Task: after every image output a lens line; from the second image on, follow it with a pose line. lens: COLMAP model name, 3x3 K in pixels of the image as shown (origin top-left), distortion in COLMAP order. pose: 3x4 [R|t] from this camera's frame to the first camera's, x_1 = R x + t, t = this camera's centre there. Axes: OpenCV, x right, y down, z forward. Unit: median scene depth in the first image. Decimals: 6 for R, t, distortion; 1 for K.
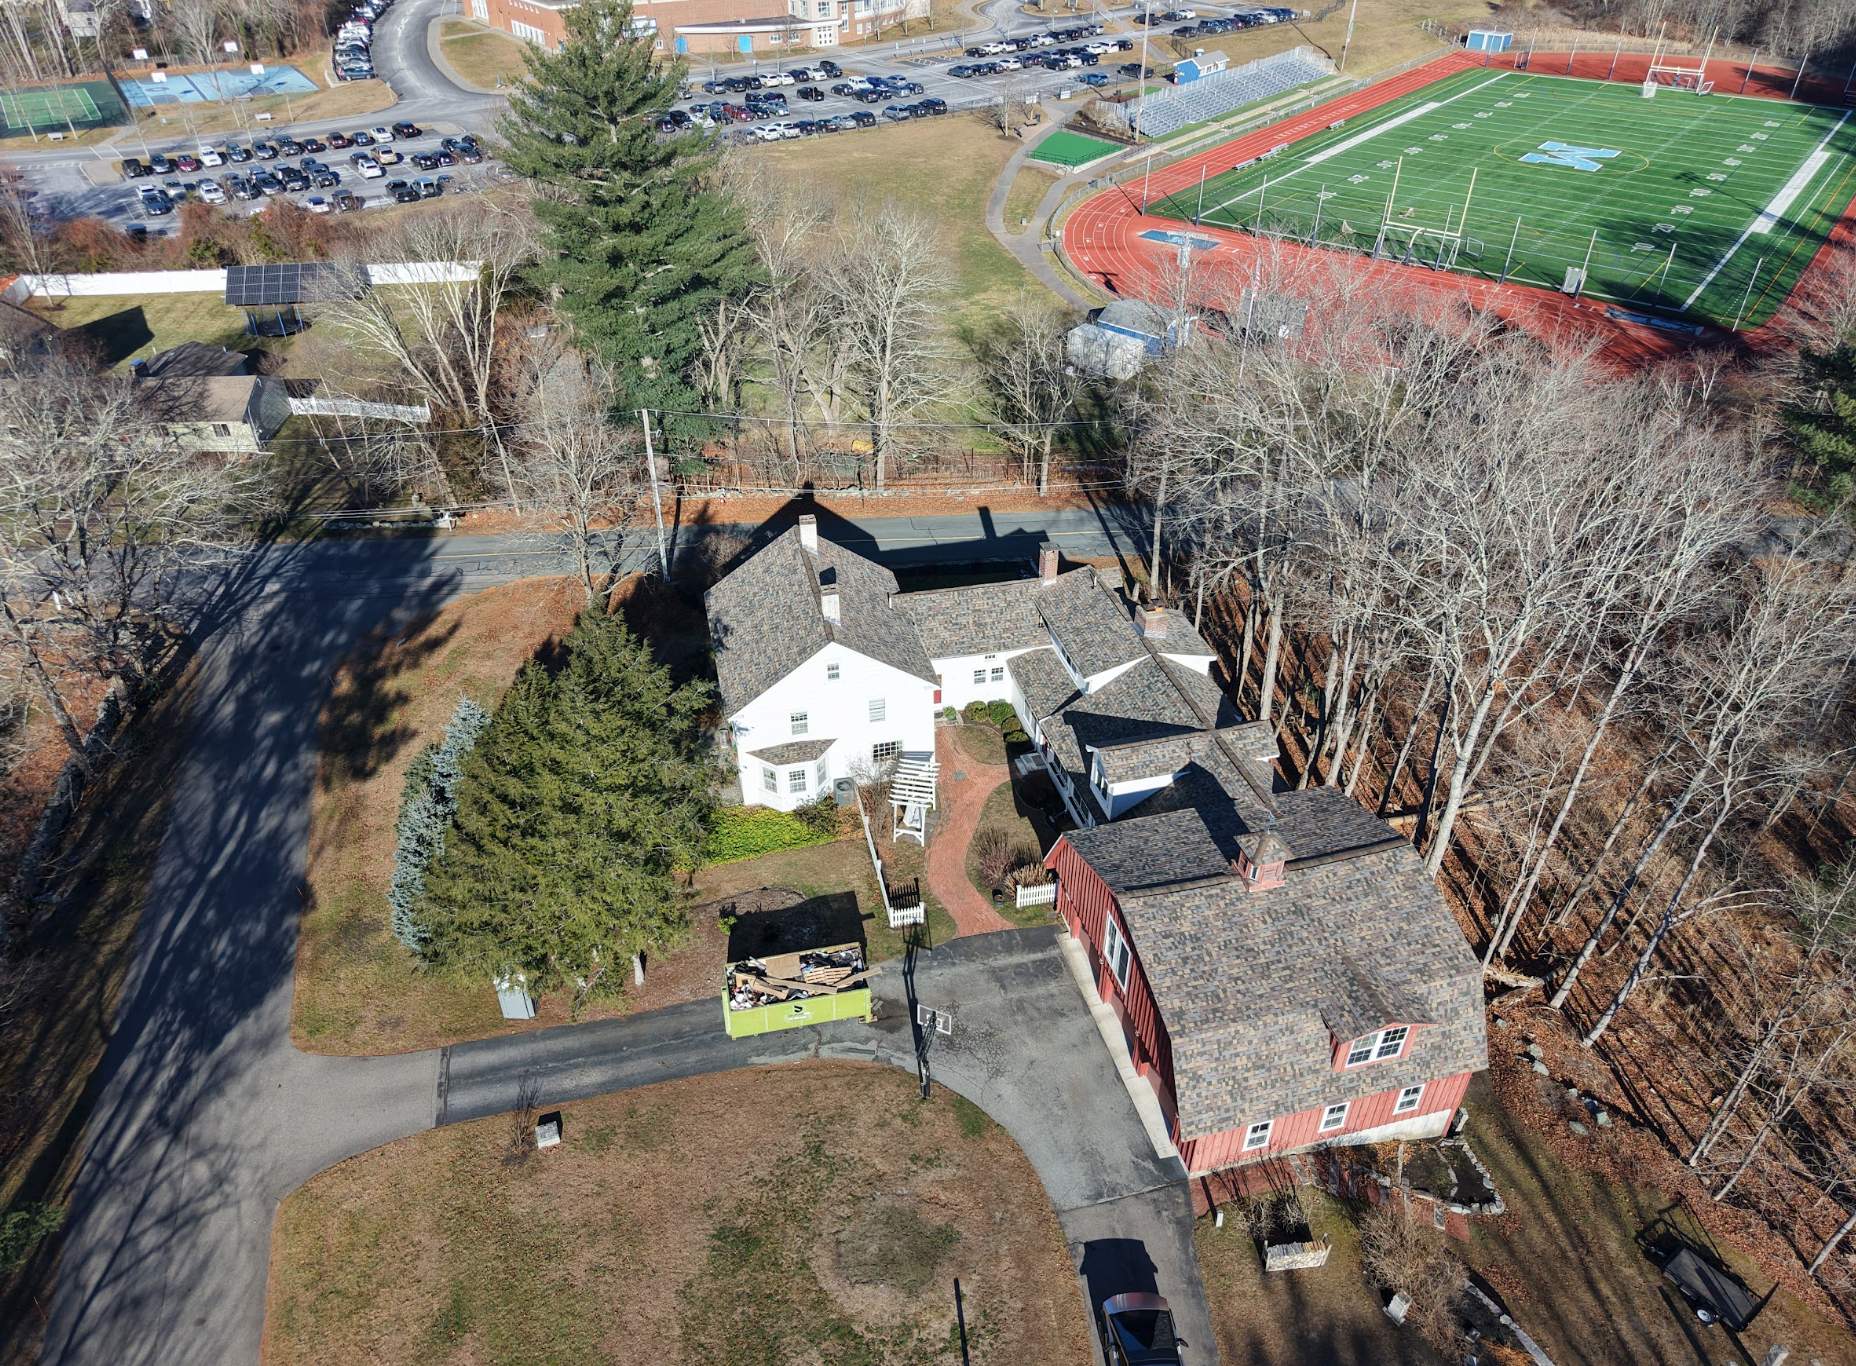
lens RADIAL K [[1269.7, 0, 925.7], [0, 1269.7, 690.6], [0, 0, 1]] dist [0.014075, -0.000189]
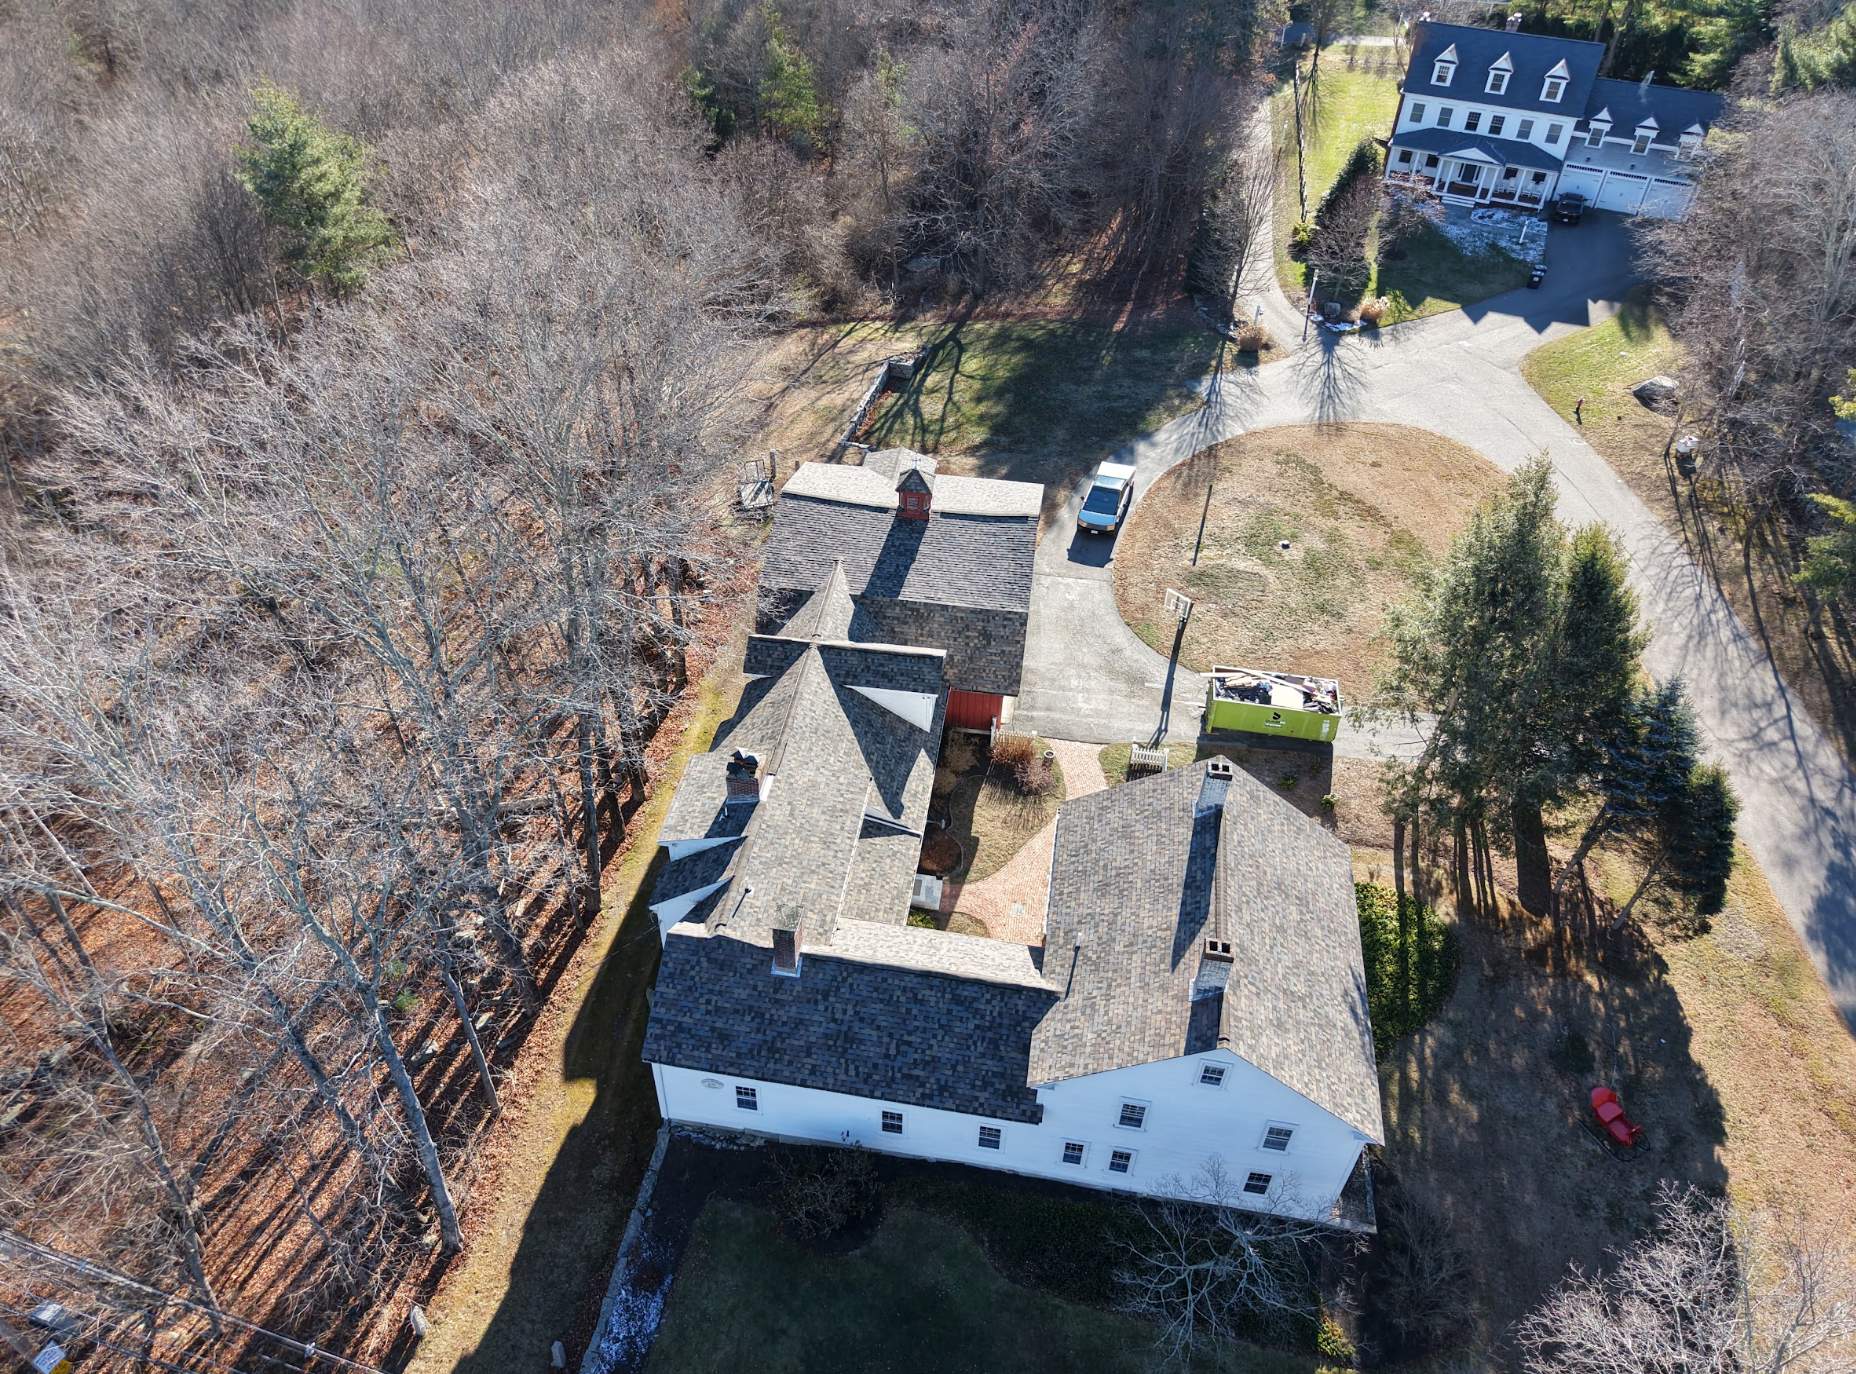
lens RADIAL K [[1252.4, 0, 917.1], [0, 1252.4, 673.5], [0, 0, 1]] dist [0.021346, -0.015254]
pose [[-0.920381, -0.272503, 0.280431, -0.119268], [0.203451, 0.278723, 0.938574, -0.916975], [-0.333927, 0.920899, -0.201090, 1.348704]]
